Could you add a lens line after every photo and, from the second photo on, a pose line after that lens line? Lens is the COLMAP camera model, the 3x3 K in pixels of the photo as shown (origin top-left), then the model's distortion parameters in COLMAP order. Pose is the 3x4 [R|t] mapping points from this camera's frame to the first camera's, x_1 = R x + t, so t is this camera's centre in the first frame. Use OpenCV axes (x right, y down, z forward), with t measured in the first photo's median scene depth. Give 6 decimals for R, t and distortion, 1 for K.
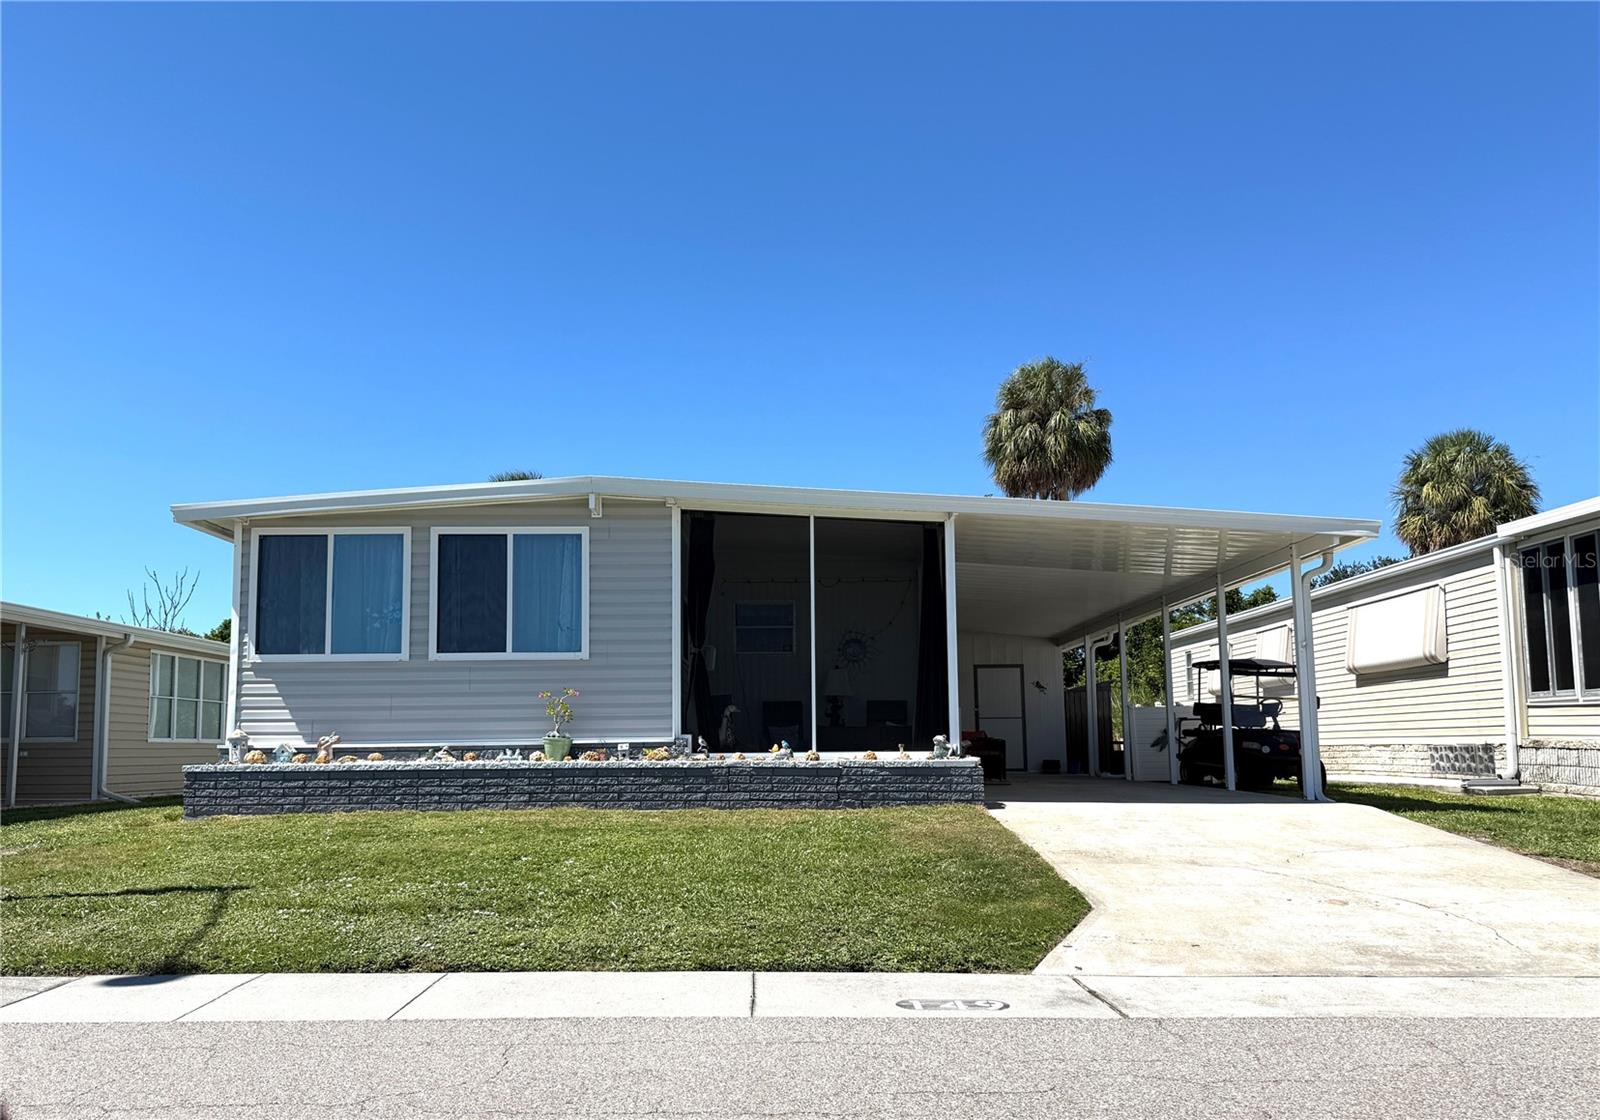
lens RADIAL K [[1188.7, 0, 774.0], [0, 1188.7, 646.9], [0, 0, 1]] dist [0.122095, -0.195638]
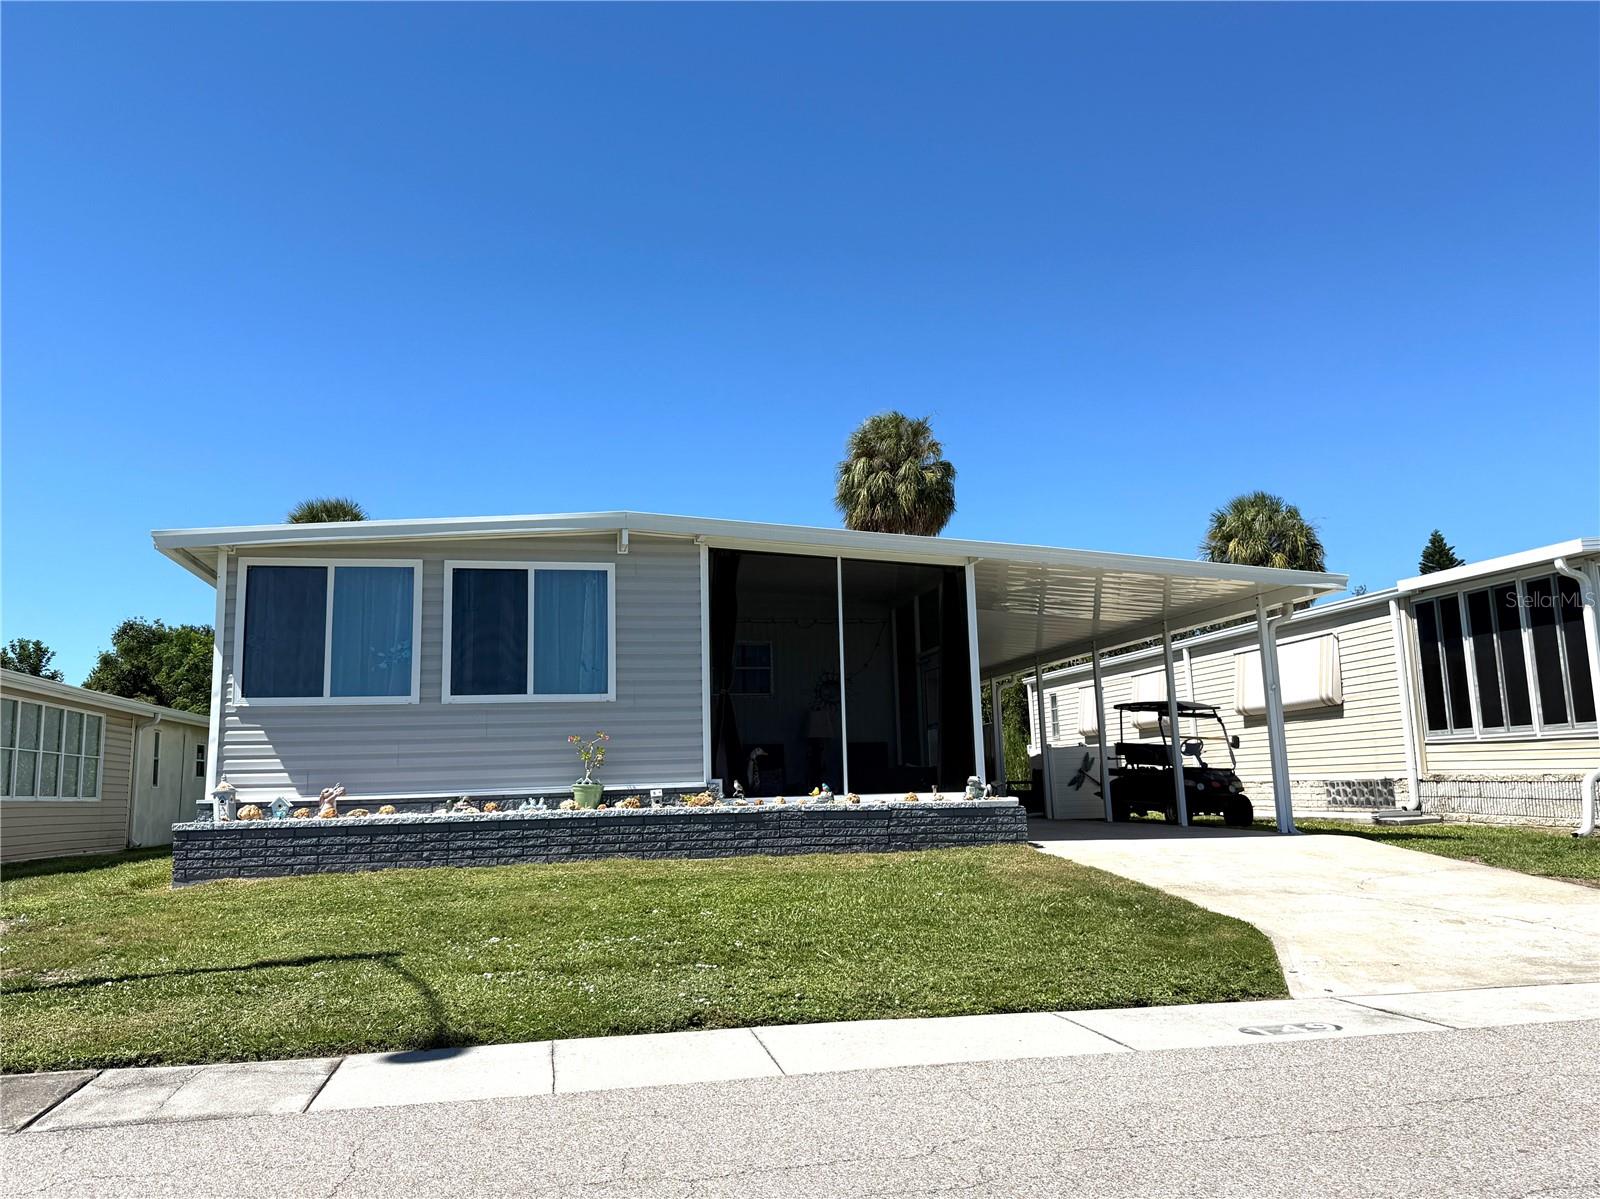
lens RADIAL K [[1221.2, 0, 800.0], [0, 1221.2, 599.5], [0, 0, 1]] dist [0.148395, -0.306728]
pose [[0.977260, 0.015502, 0.211477, -0.220174], [0.000228, 0.997246, -0.074158, 0.002105], [-0.212045, 0.072520, 0.974565, 0.004591]]
